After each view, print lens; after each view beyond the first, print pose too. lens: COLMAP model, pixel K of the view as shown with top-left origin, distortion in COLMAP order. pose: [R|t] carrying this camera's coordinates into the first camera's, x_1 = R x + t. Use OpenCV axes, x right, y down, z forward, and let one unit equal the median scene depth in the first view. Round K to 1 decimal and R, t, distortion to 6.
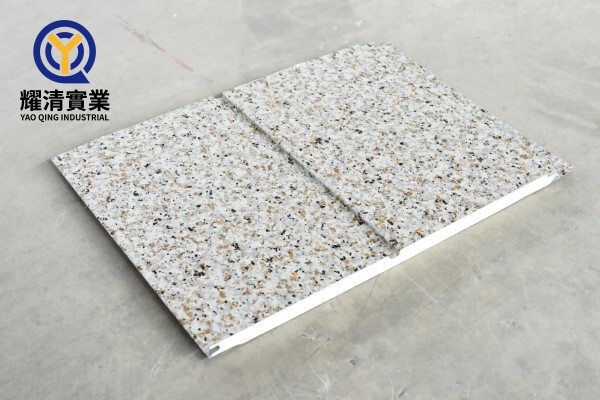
lens RADIAL K [[890.9, 0, 300.0], [0, 890.9, 200.0], [0, 0, 1]] dist [-0.080286, 0.025972]
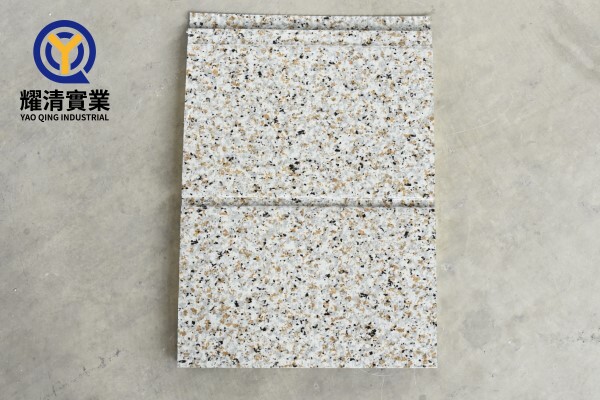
lens RADIAL K [[890.9, 0, 300.0], [0, 890.9, 200.0], [0, 0, 1]] dist [-0.080286, 0.025972]
pose [[0.575693, -0.807285, 0.129876, -0.170402], [0.514892, 0.481307, 0.709387, -0.931864], [-0.635188, -0.341517, 0.692750, 0.177909]]
